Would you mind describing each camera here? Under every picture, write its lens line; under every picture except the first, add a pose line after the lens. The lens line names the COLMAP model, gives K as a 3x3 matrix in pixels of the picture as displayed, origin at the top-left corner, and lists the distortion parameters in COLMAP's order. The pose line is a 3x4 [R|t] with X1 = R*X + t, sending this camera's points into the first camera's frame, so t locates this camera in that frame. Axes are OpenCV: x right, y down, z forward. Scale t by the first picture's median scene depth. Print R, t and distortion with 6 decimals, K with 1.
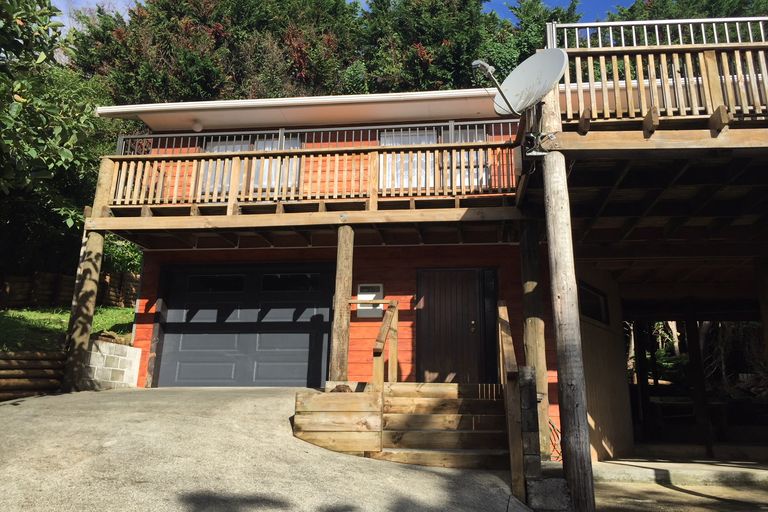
lens RADIAL K [[662.3, 0, 384.0], [0, 662.3, 256.0], [0, 0, 1]] dist [-0.001572, 0.001742]
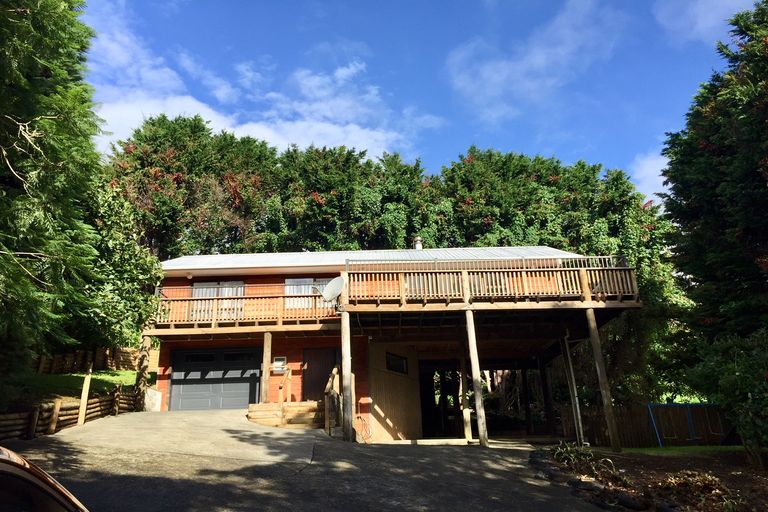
lens RADIAL K [[662.3, 0, 384.0], [0, 662.3, 256.0], [0, 0, 1]] dist [-0.001572, 0.001742]
pose [[0.992951, -0.004390, 0.118446, 0.062695], [0.013751, 0.996833, -0.078330, -0.114159], [-0.117727, 0.079407, 0.989866, -1.180096]]
